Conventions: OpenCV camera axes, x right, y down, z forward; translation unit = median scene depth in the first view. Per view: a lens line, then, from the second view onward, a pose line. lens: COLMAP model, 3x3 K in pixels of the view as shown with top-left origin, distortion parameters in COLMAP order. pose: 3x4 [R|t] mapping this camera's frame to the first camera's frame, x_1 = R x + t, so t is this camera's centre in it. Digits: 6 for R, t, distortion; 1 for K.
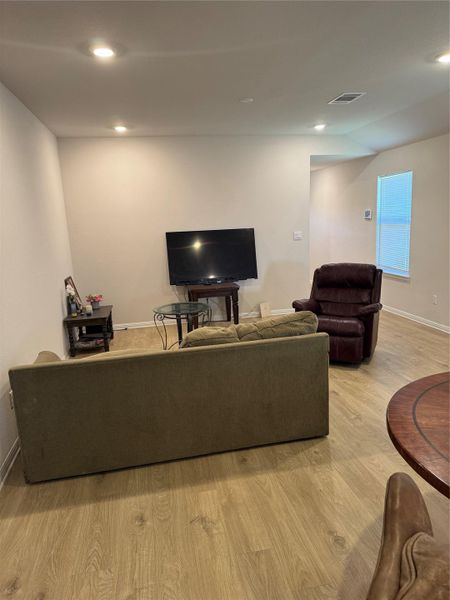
lens RADIAL K [[426.8, 0, 226.6], [0, 426.8, 302.2], [0, 0, 1]] dist [0.087733, -0.113592]
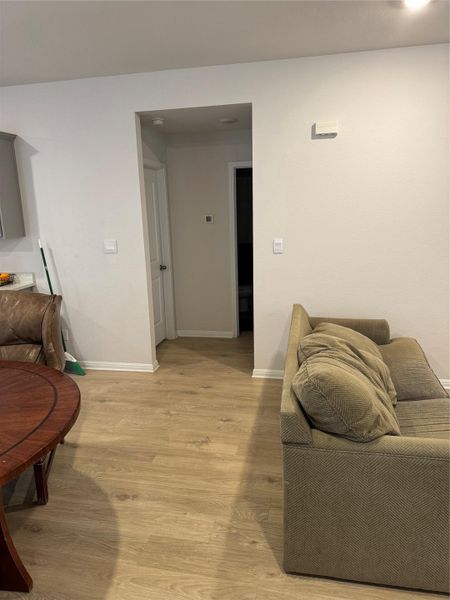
lens RADIAL K [[426.8, 0, 226.6], [0, 426.8, 302.2], [0, 0, 1]] dist [0.087733, -0.113592]
pose [[-0.375733, 0.268634, -0.886939, 0.889939], [-0.145581, 0.928073, 0.342764, -0.316623], [0.915222, 0.257909, -0.309599, 1.260793]]
